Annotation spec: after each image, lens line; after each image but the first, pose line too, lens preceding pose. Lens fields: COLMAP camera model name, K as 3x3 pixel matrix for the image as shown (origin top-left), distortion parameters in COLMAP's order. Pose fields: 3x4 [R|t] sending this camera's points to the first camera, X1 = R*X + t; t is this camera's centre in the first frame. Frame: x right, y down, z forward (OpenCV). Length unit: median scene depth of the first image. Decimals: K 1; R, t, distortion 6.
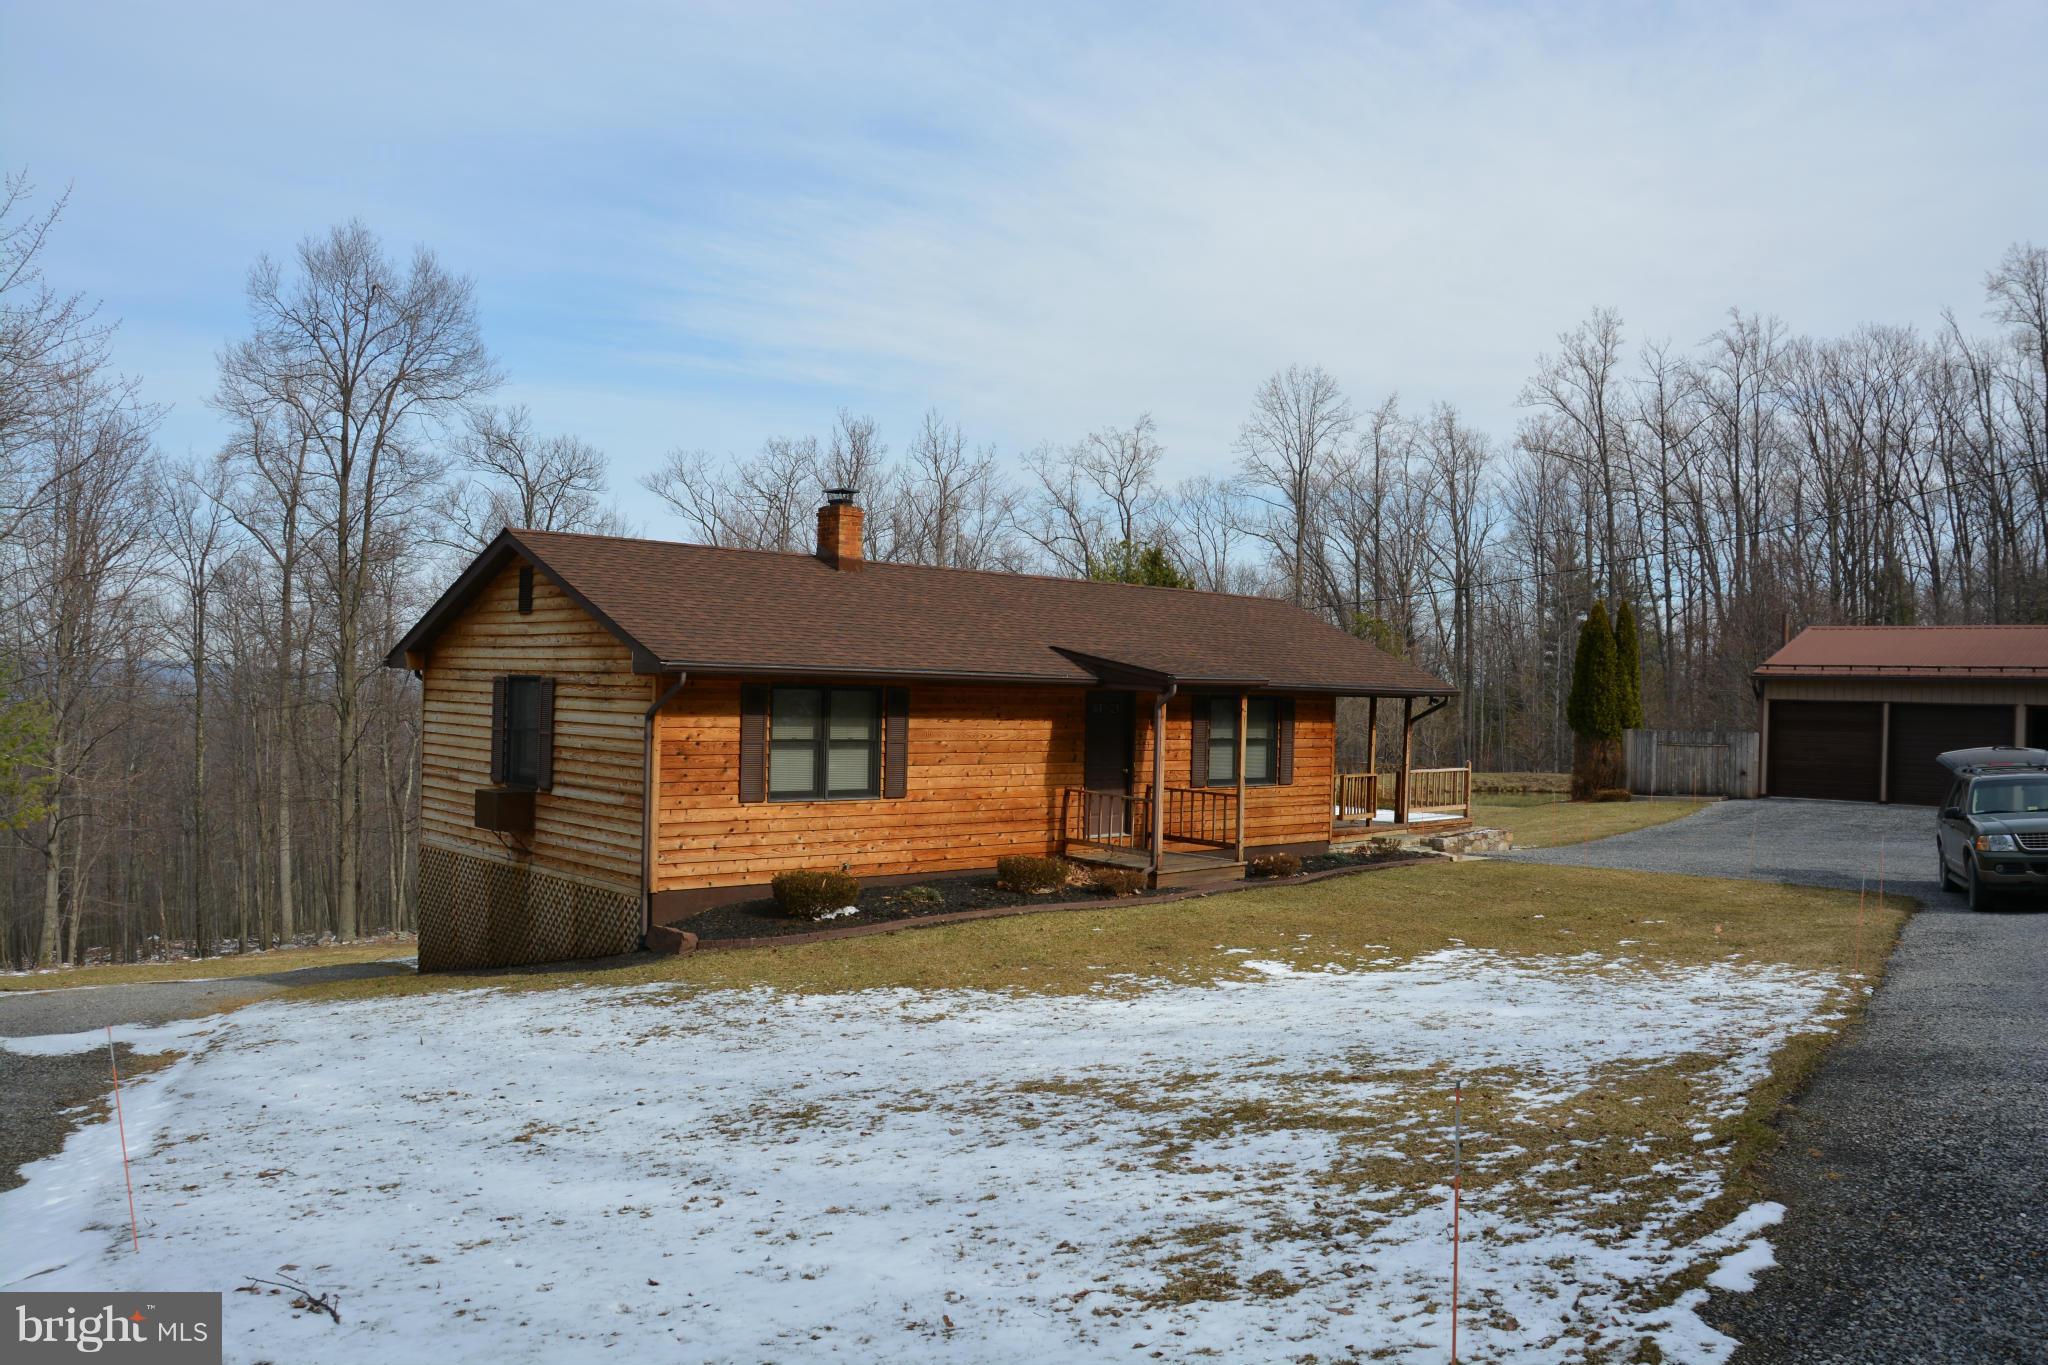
lens RADIAL K [[1599.4, 0, 1024.0], [0, 1599.4, 682.5], [0, 0, 1]] dist [-0.161244, 0.116647]
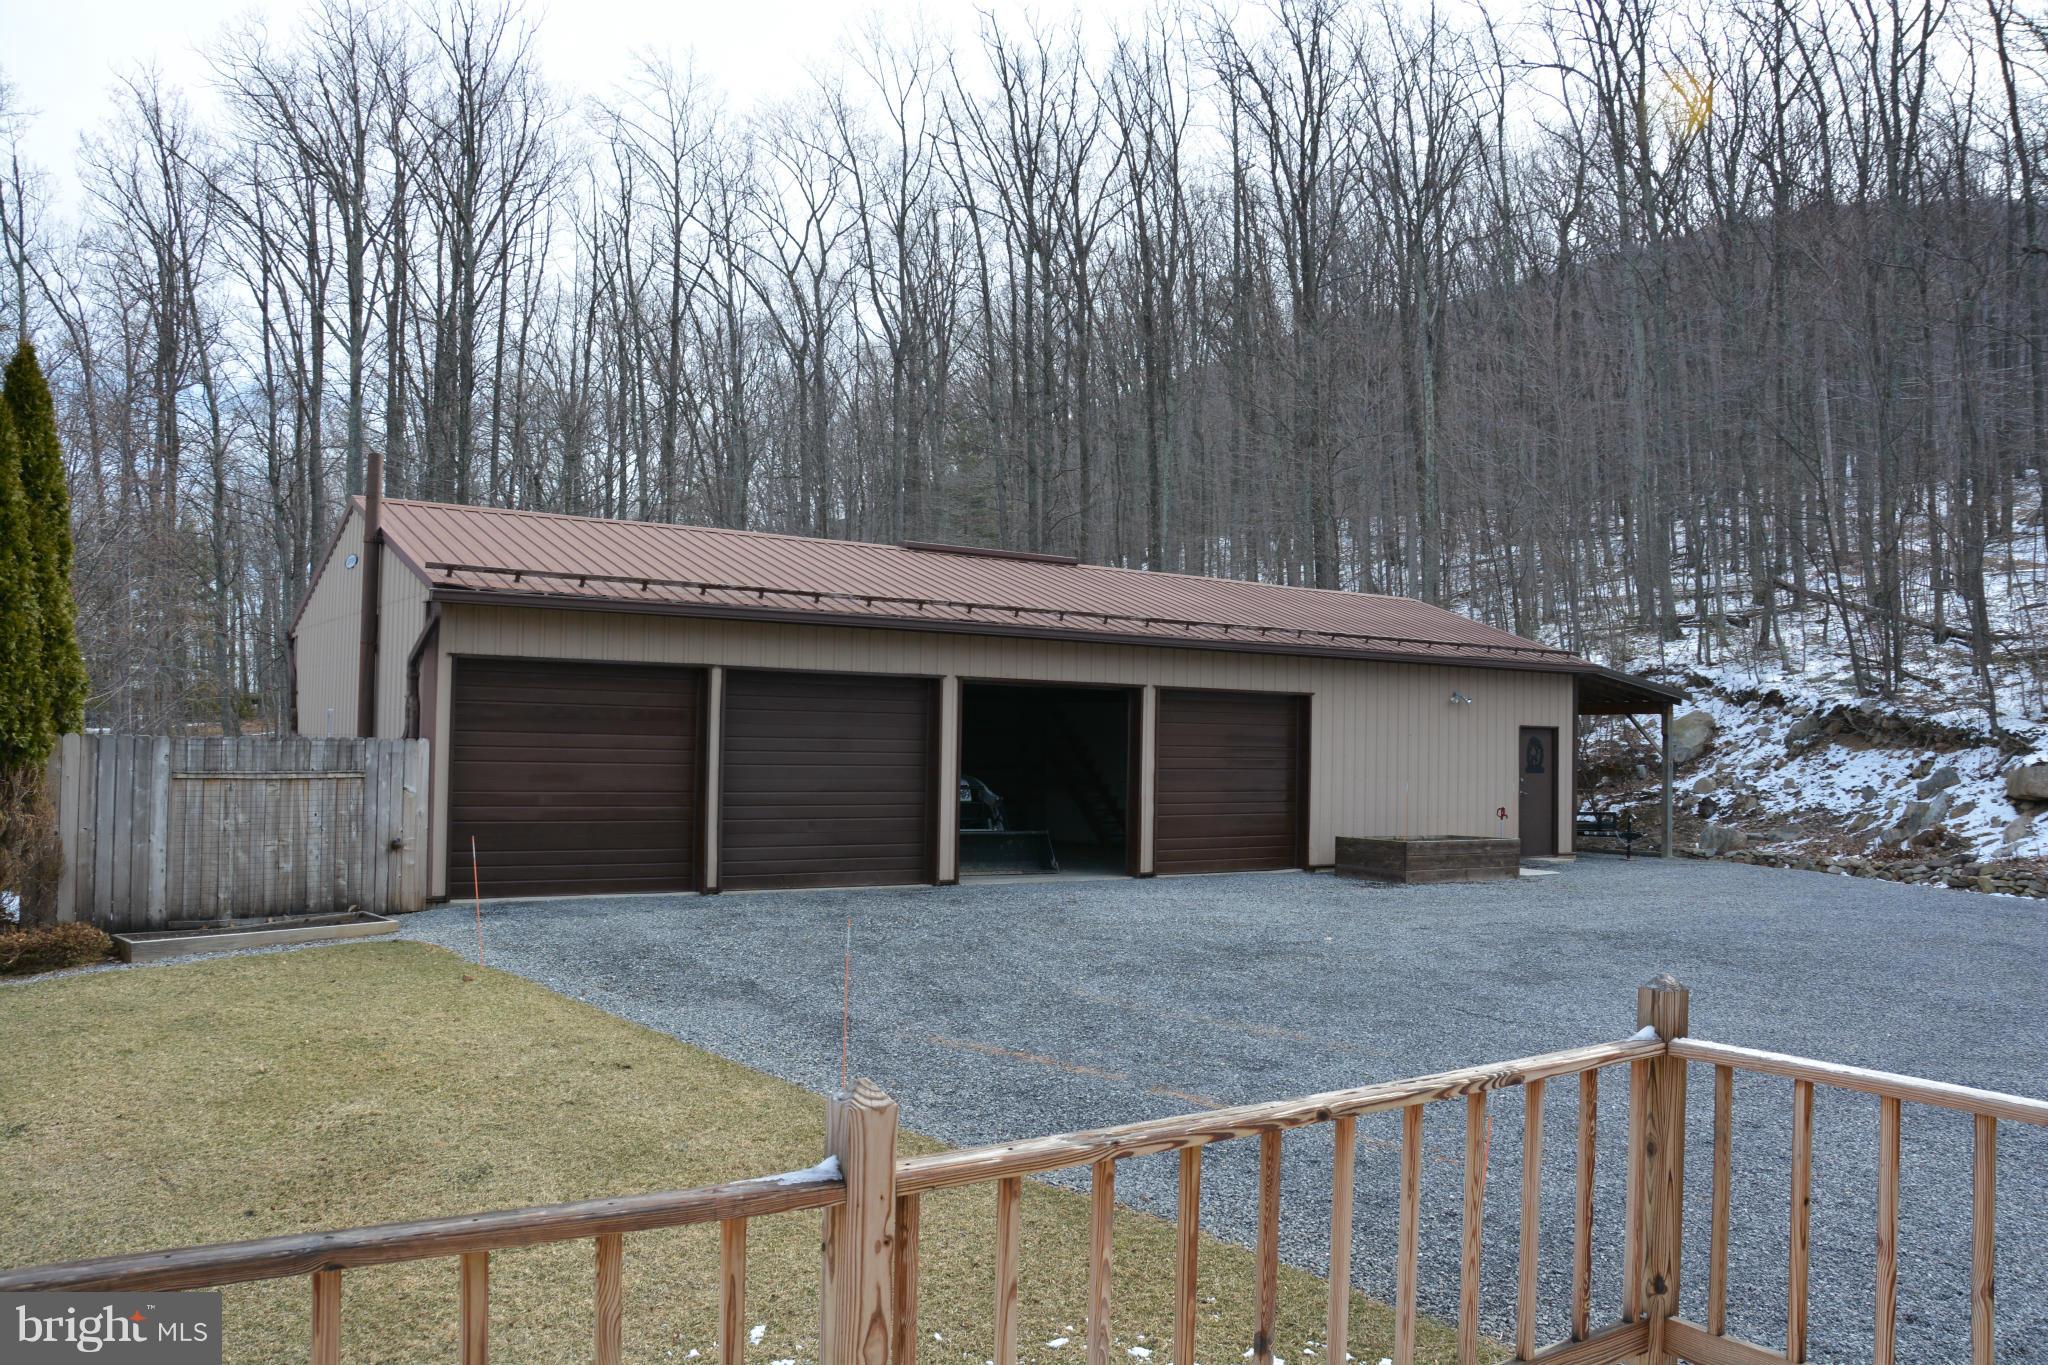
lens RADIAL K [[1599.4, 0, 1024.0], [0, 1599.4, 682.5], [0, 0, 1]] dist [-0.161244, 0.116647]
pose [[0.166542, 0.017647, 0.985876, 0.110897], [-0.015564, 0.999762, -0.015266, 0.021294], [-0.985912, -0.012802, 0.166777, 0.762237]]
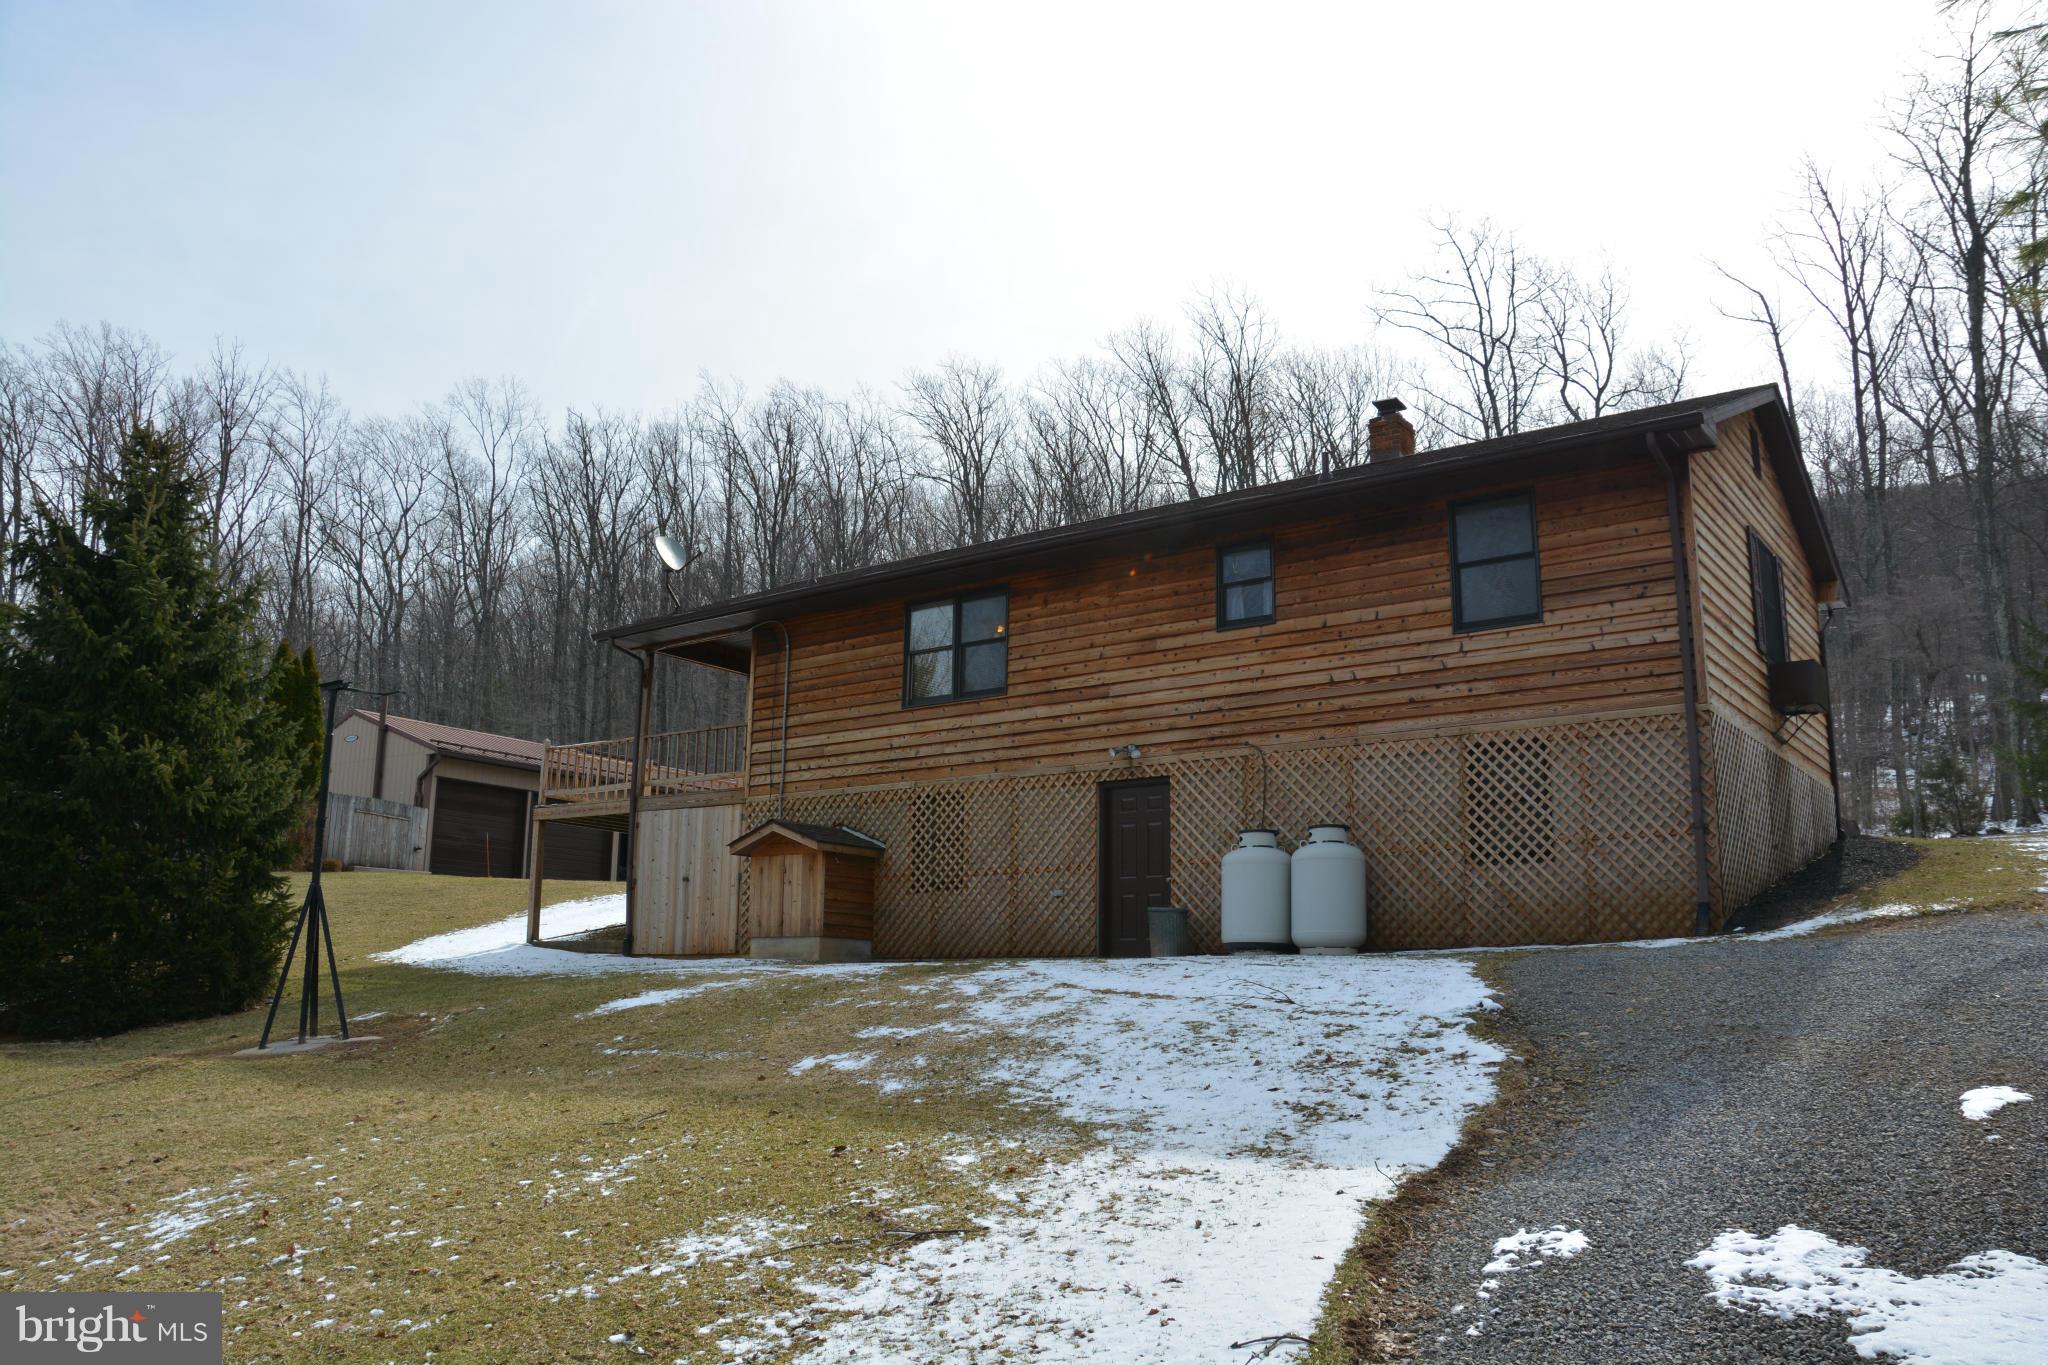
lens RADIAL K [[1599.4, 0, 1024.0], [0, 1599.4, 682.5], [0, 0, 1]] dist [-0.161244, 0.116647]
pose [[-0.178729, 0.176283, 0.967978, -0.522192], [-0.020133, 0.982957, -0.182728, 0.120615], [-0.983692, -0.052147, -0.172134, 0.780228]]
